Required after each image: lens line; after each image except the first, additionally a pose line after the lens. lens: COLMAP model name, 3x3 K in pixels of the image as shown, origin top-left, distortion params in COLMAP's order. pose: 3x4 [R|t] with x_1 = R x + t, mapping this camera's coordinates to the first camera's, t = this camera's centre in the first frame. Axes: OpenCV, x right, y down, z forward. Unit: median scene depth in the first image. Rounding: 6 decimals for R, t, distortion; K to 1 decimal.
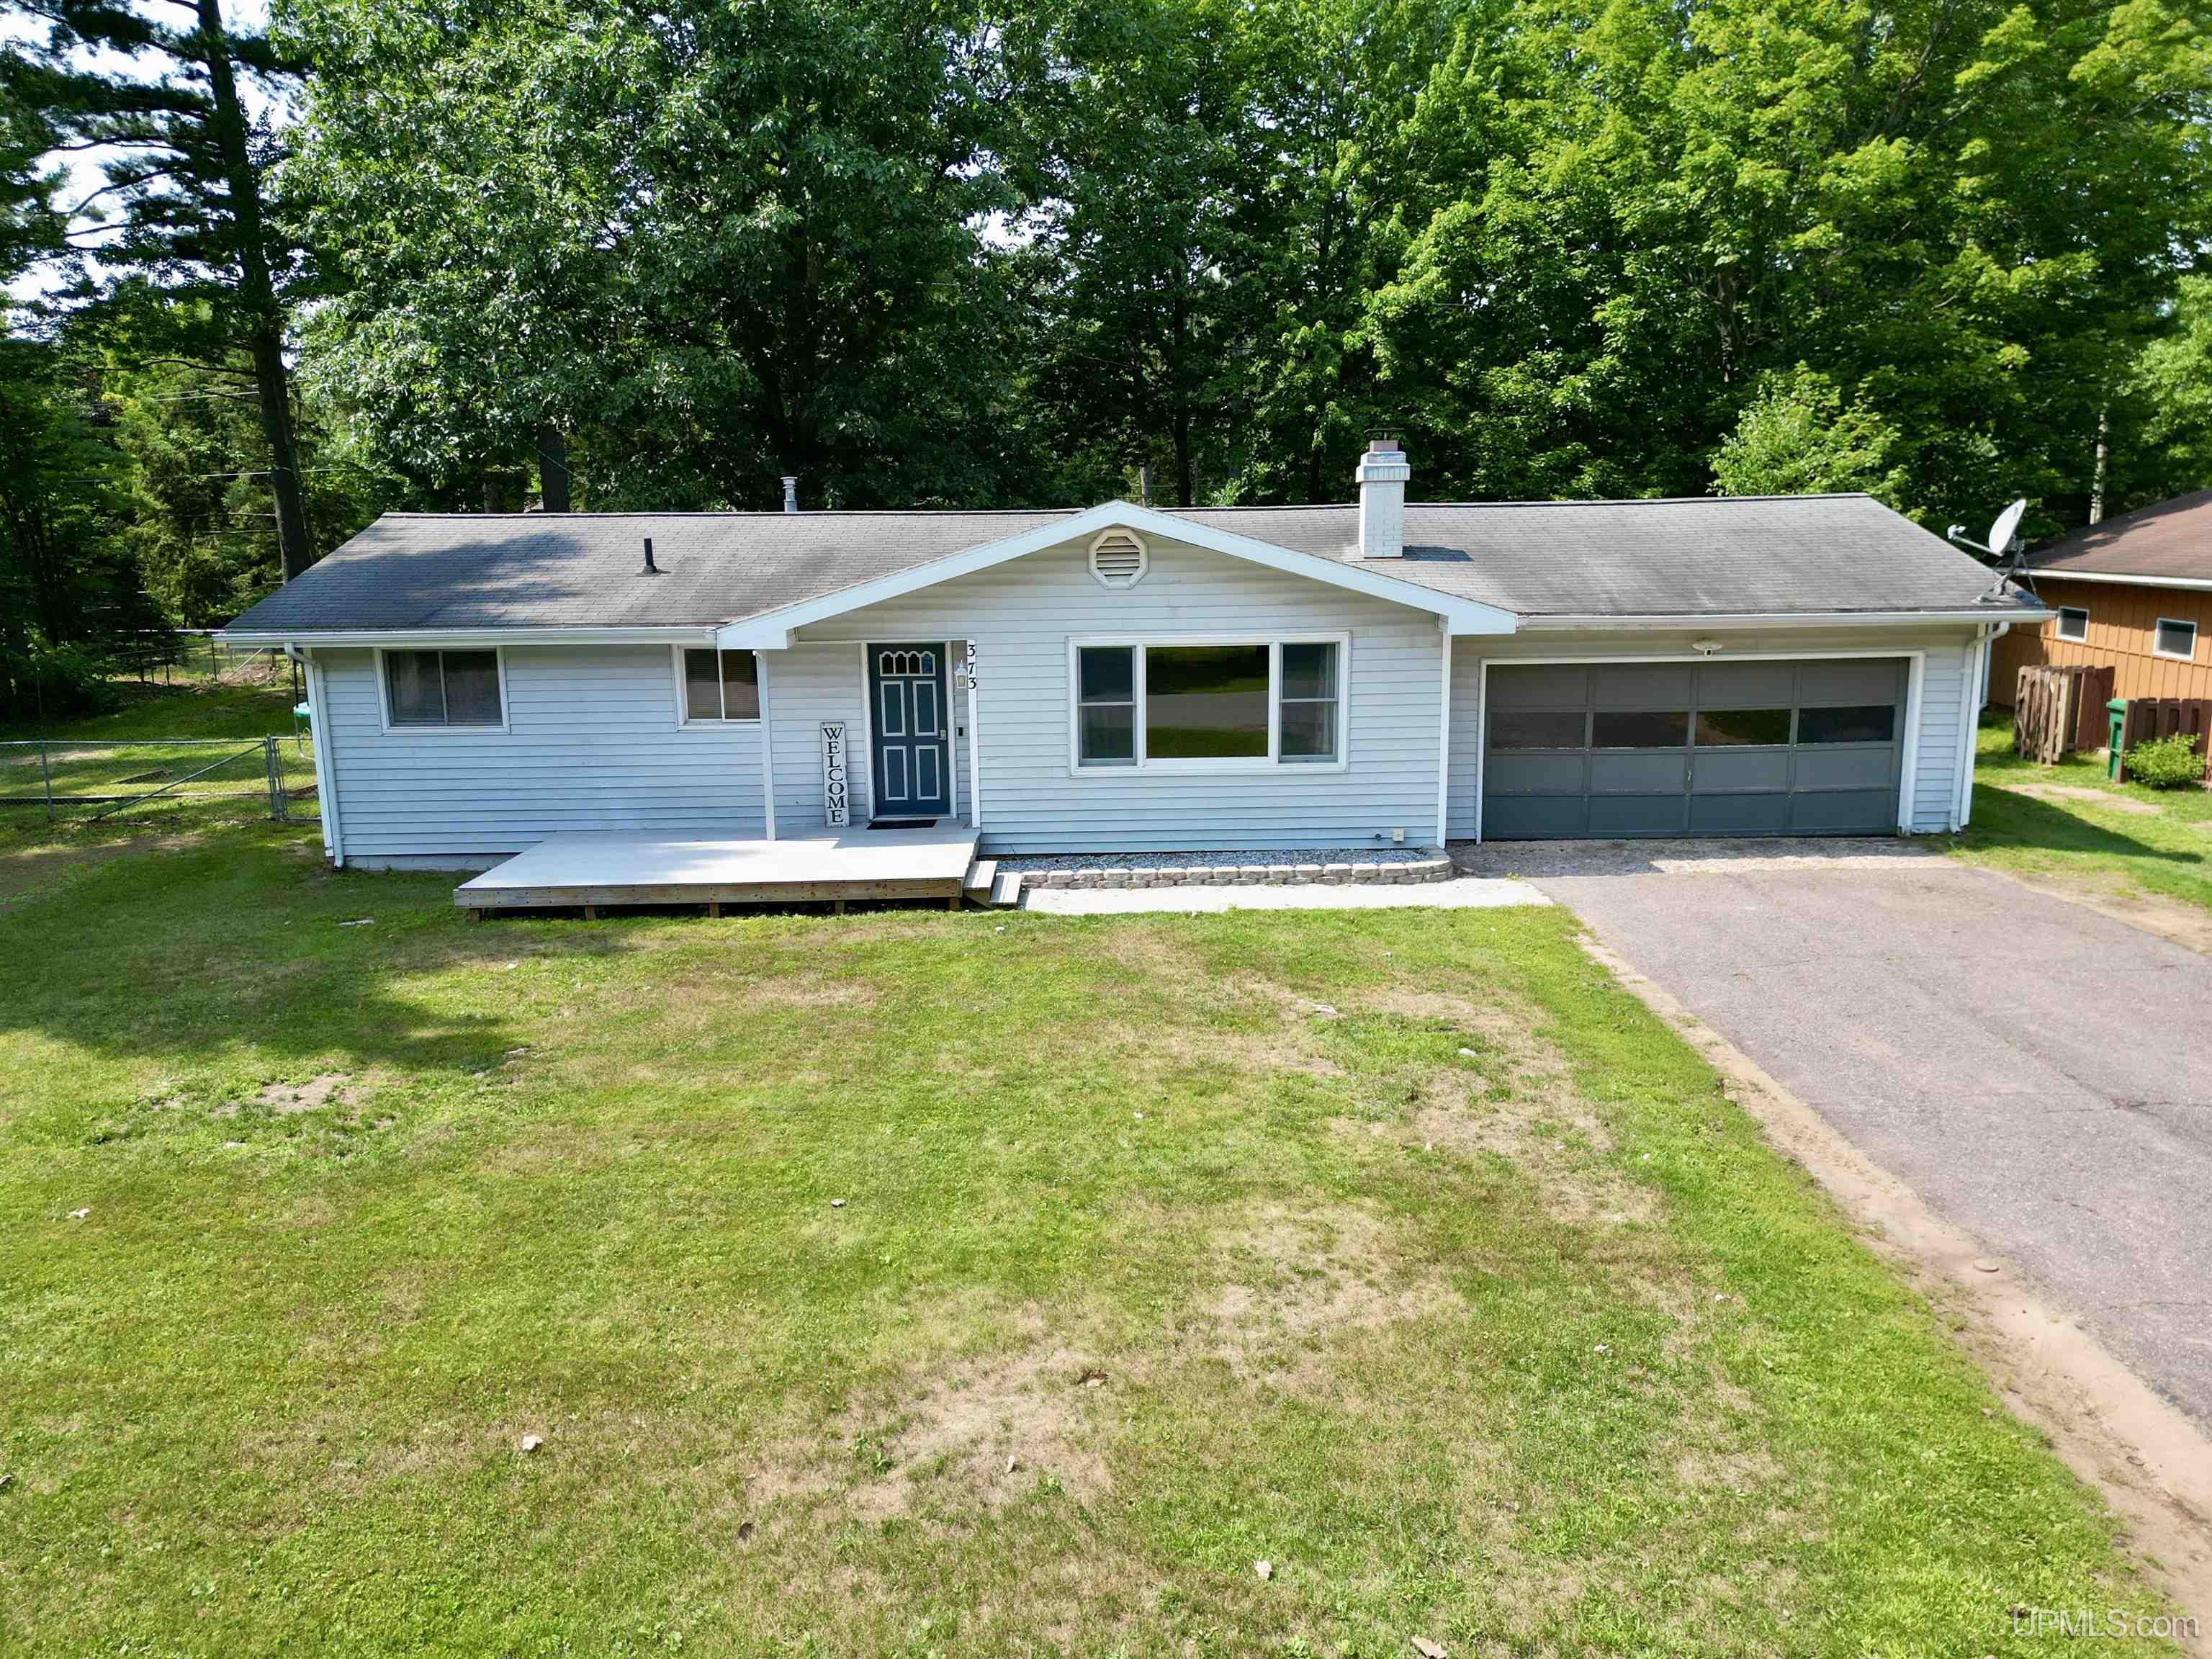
lens RADIAL K [[1547.7, 0, 1094.3], [0, 1547.7, 827.1], [0, 0, 1]] dist [0.084354, -0.086872]
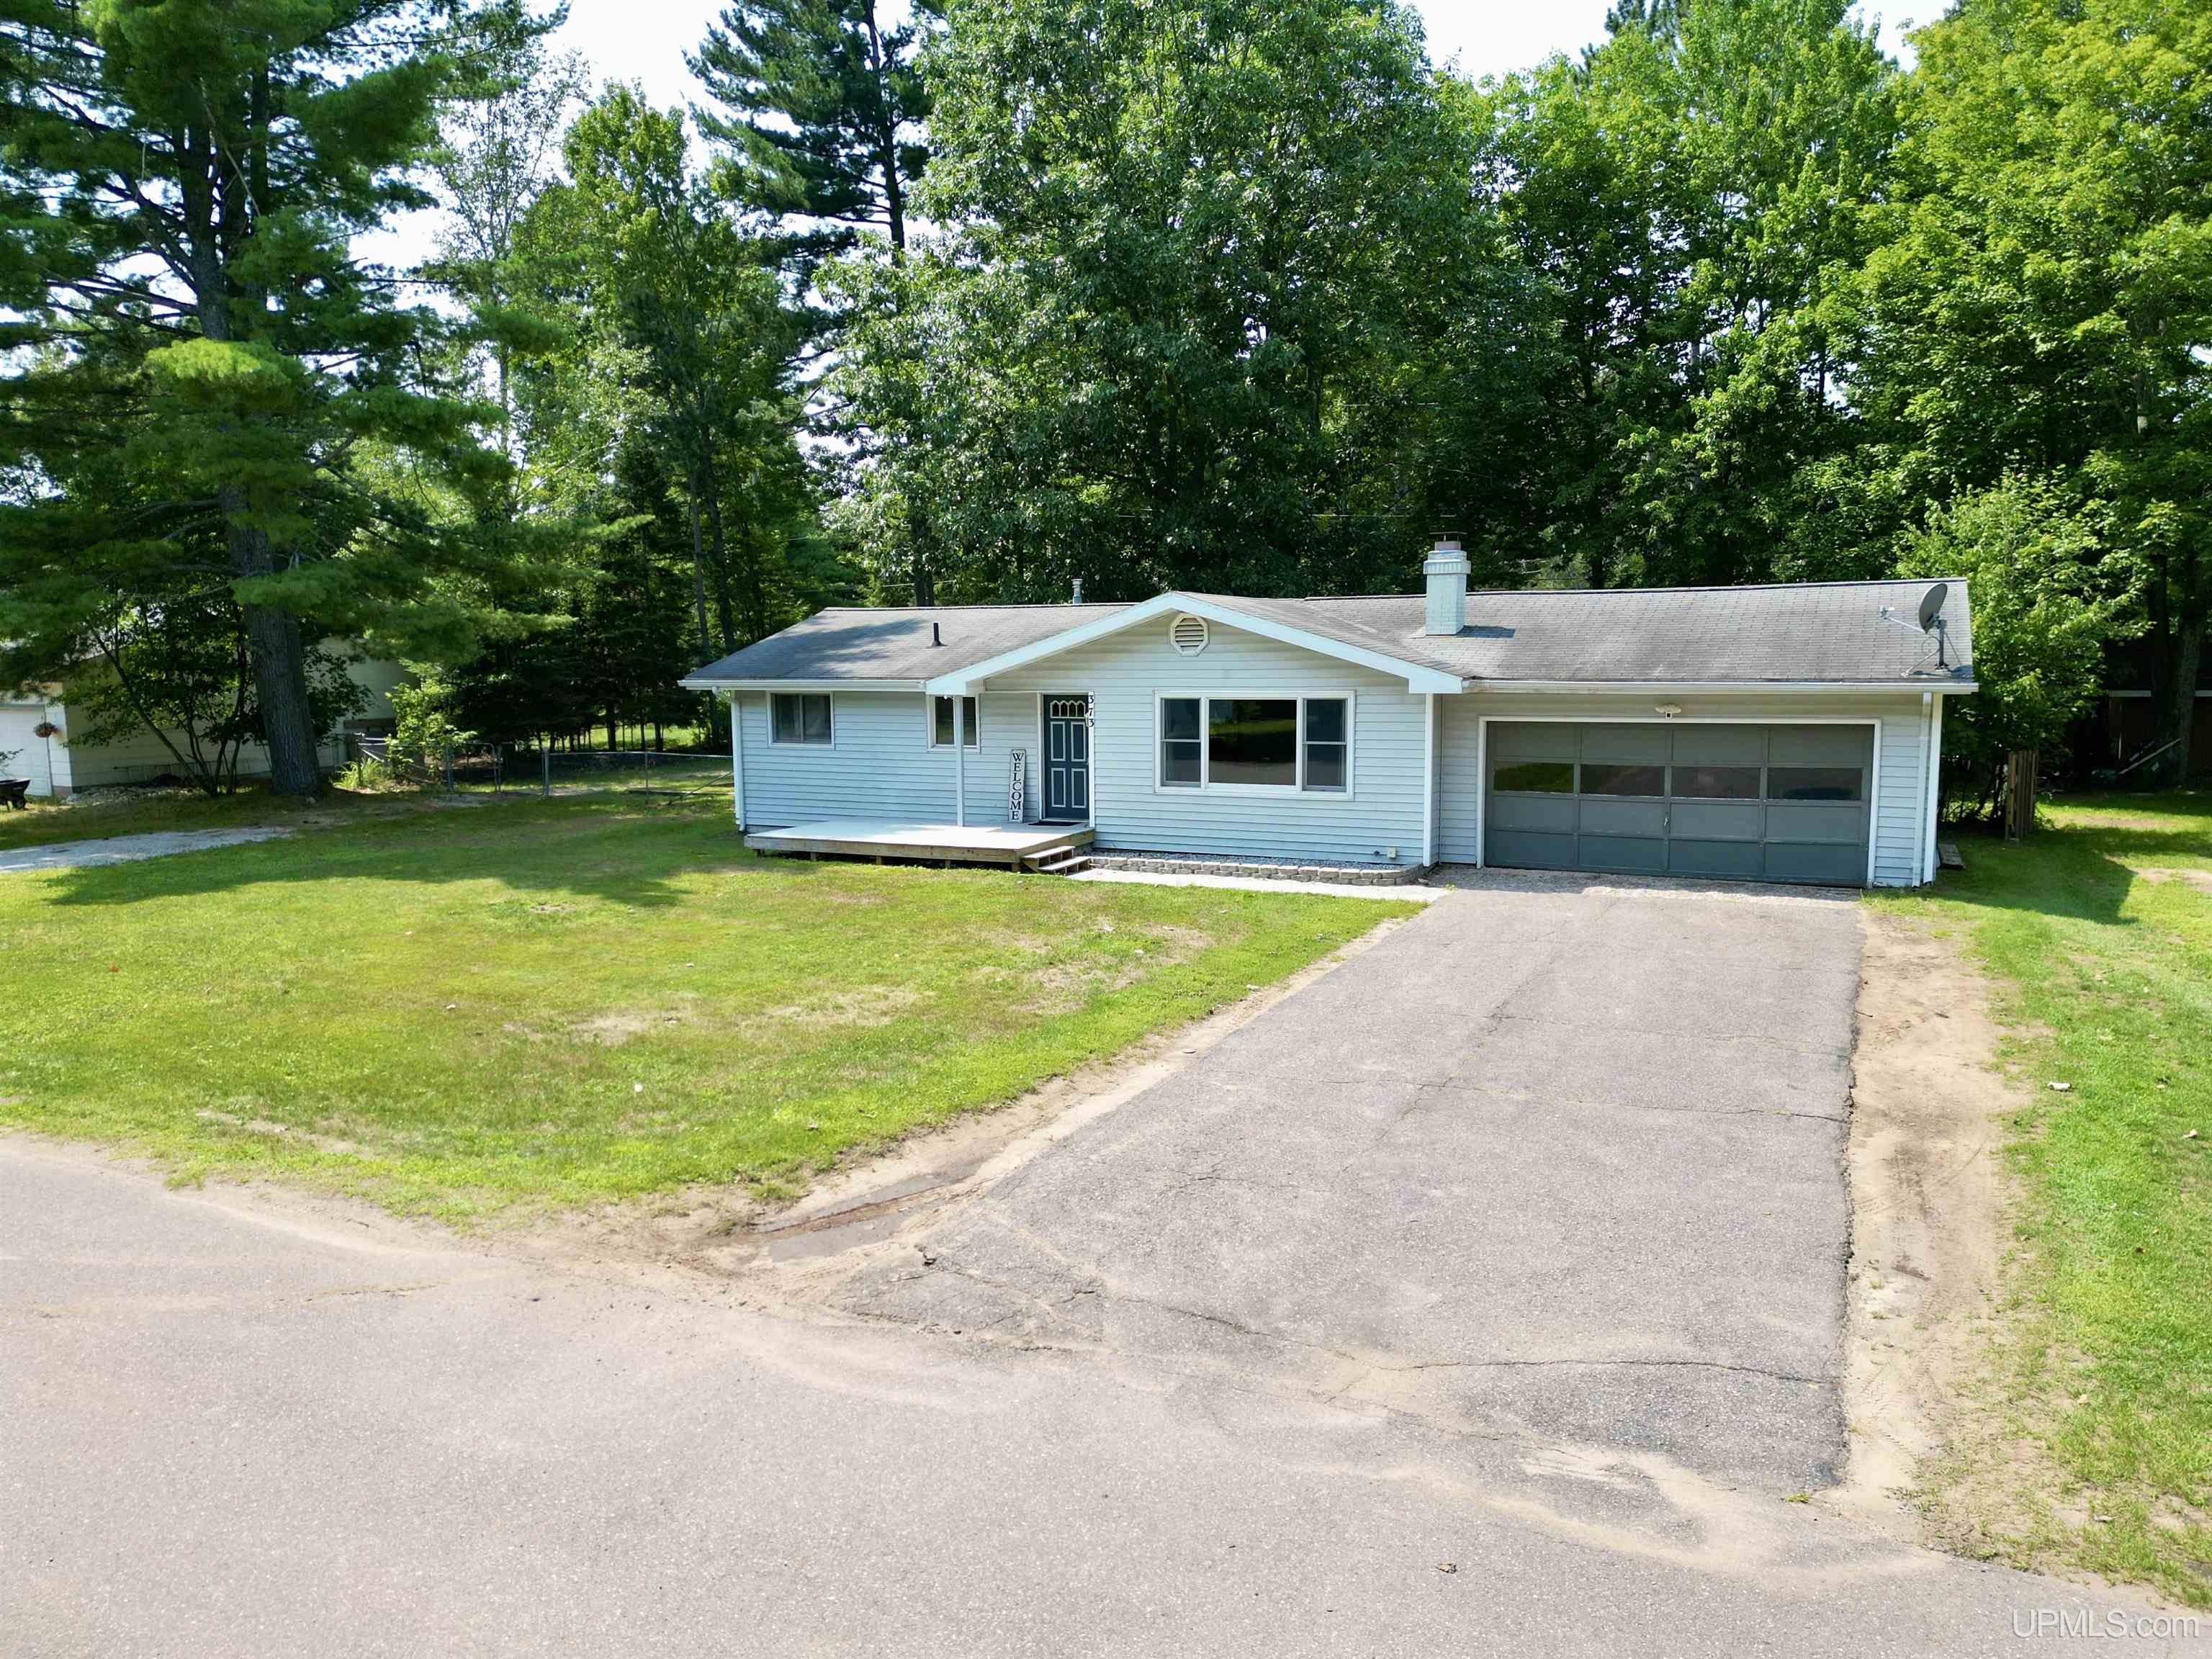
lens RADIAL K [[1537.7, 0, 1078.6], [0, 1537.7, 829.2], [0, 0, 1]] dist [0.069800, -0.072735]
pose [[0.888118, 0.058876, -0.455830, 0.540216], [-0.085336, 0.995640, -0.037666, 0.054957], [0.451625, 0.072350, 0.889270, -0.224954]]
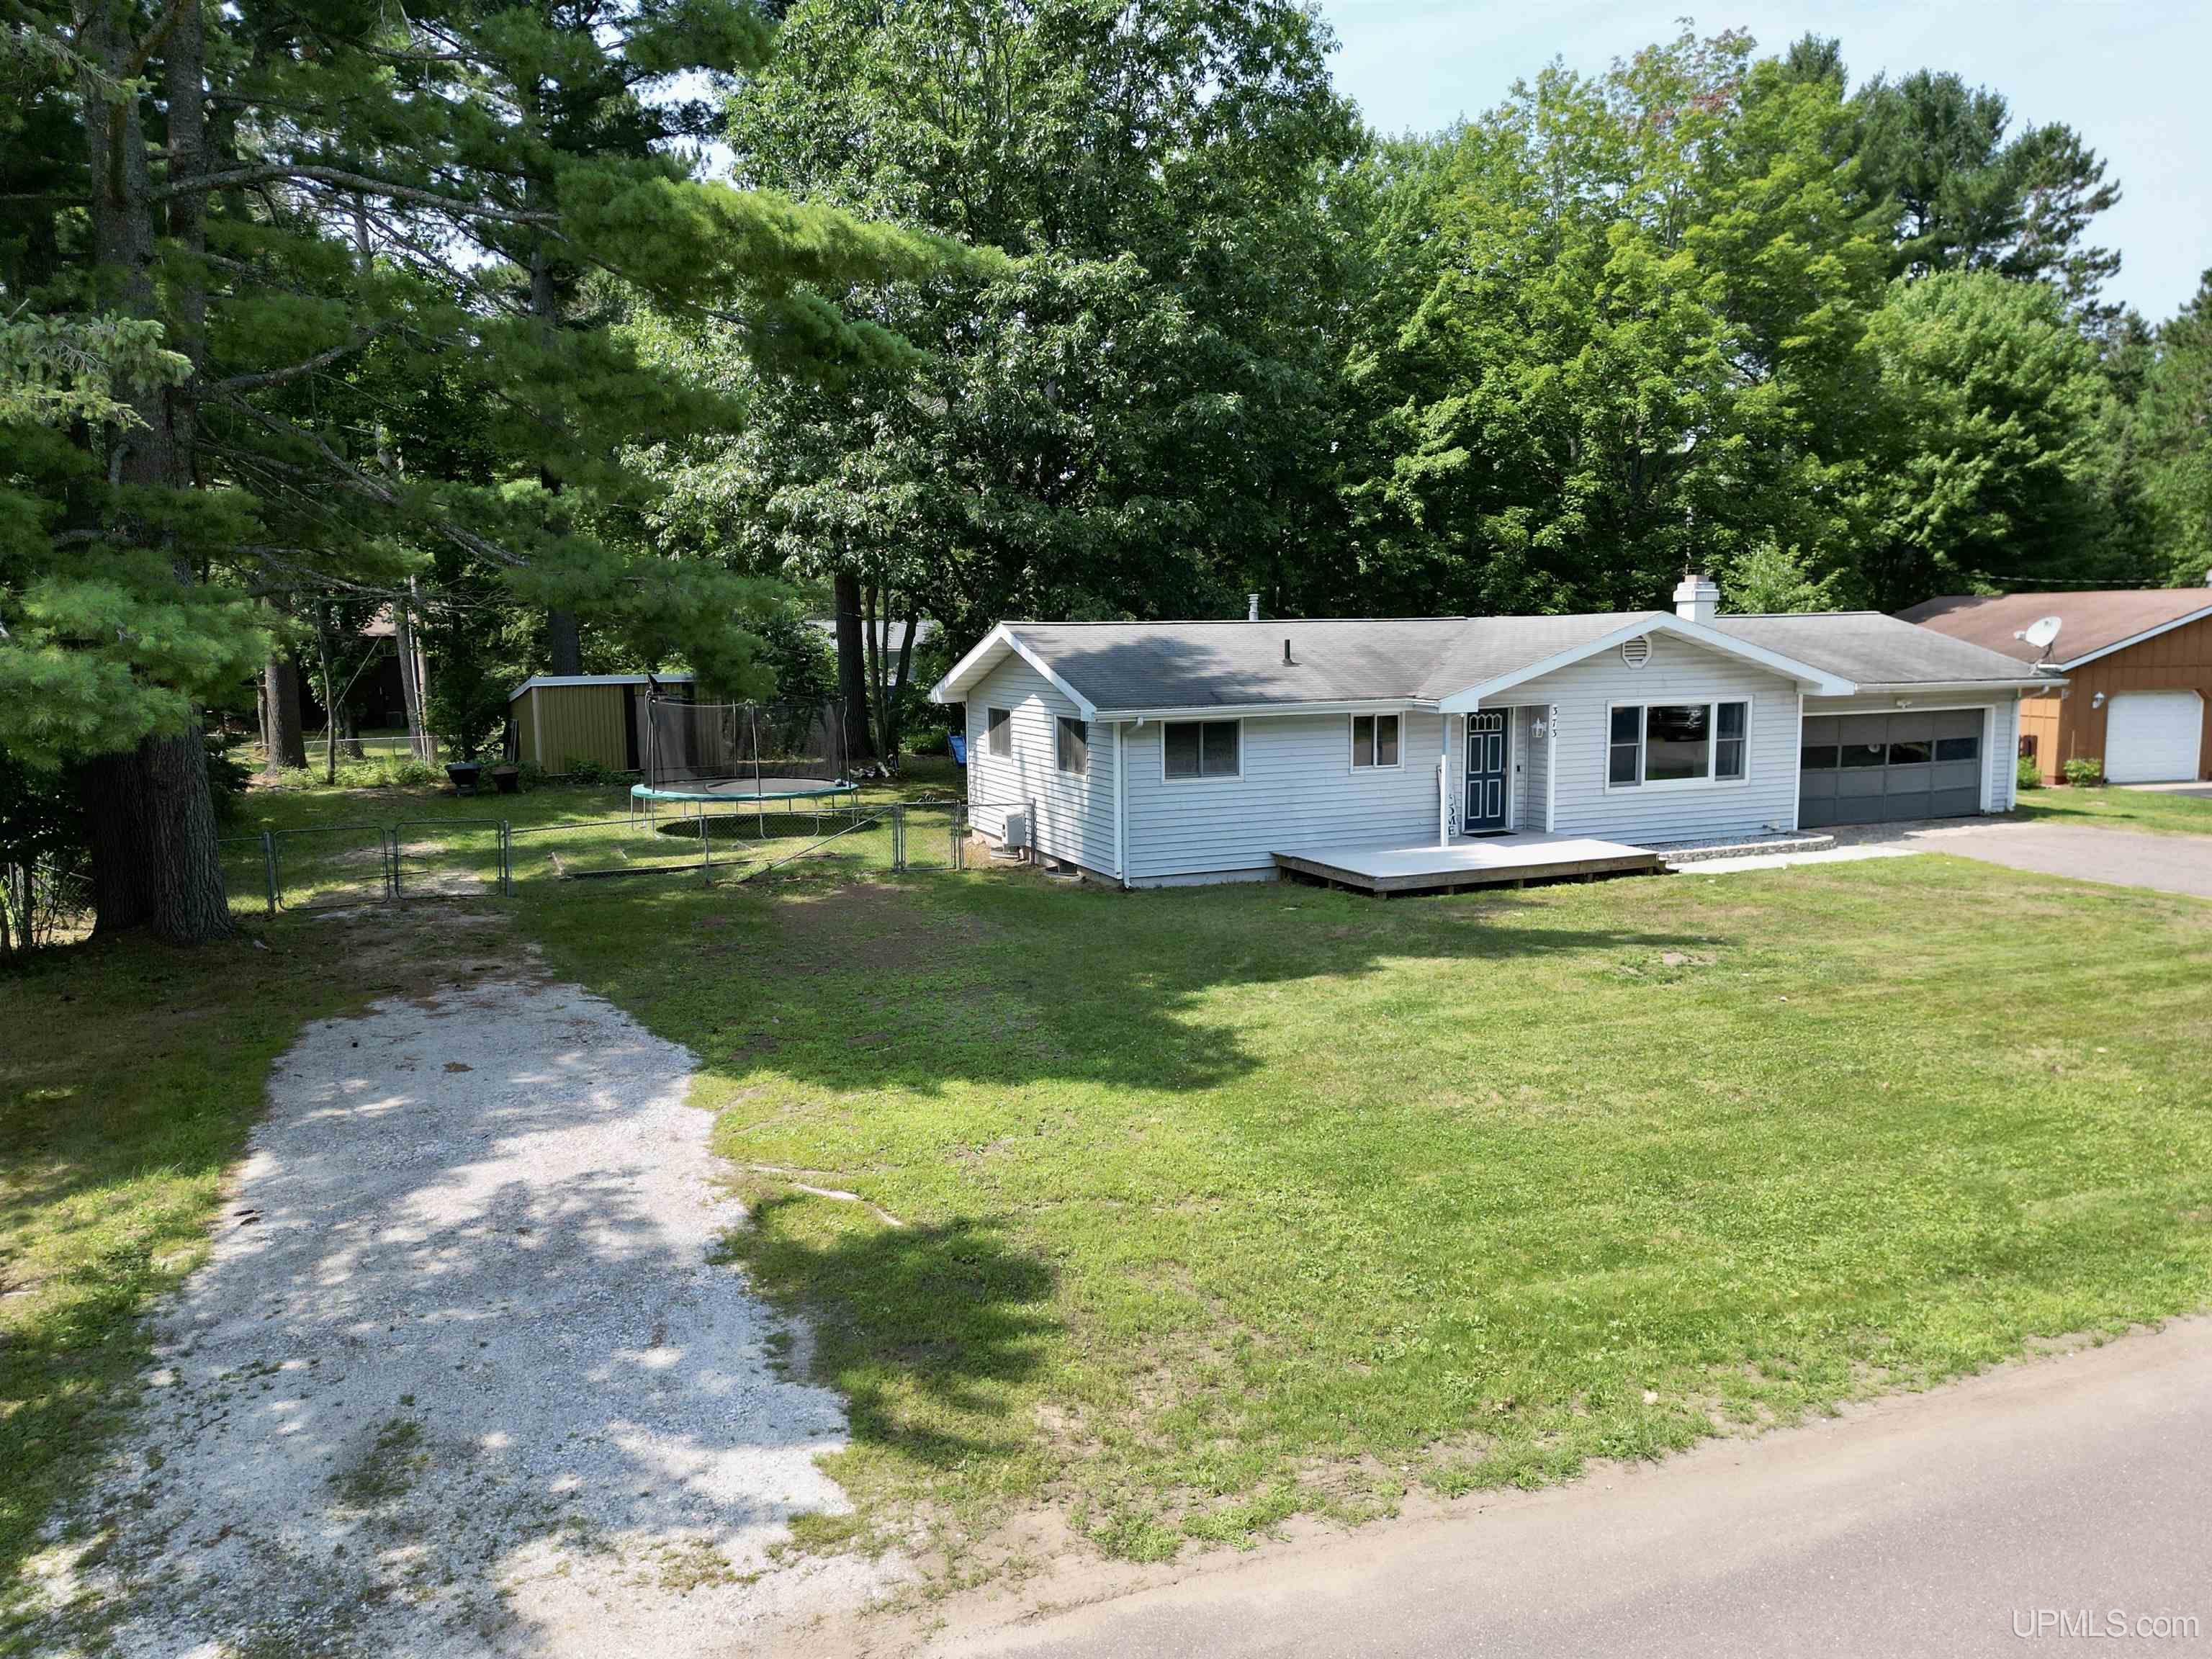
lens RADIAL K [[1547.7, 0, 1094.3], [0, 1547.7, 827.1], [0, 0, 1]] dist [0.084354, -0.086872]
pose [[0.925445, -0.043796, 0.376342, -1.036397], [0.068105, 0.996347, -0.051526, 0.042147], [-0.372710, 0.073315, 0.925047, -0.203607]]
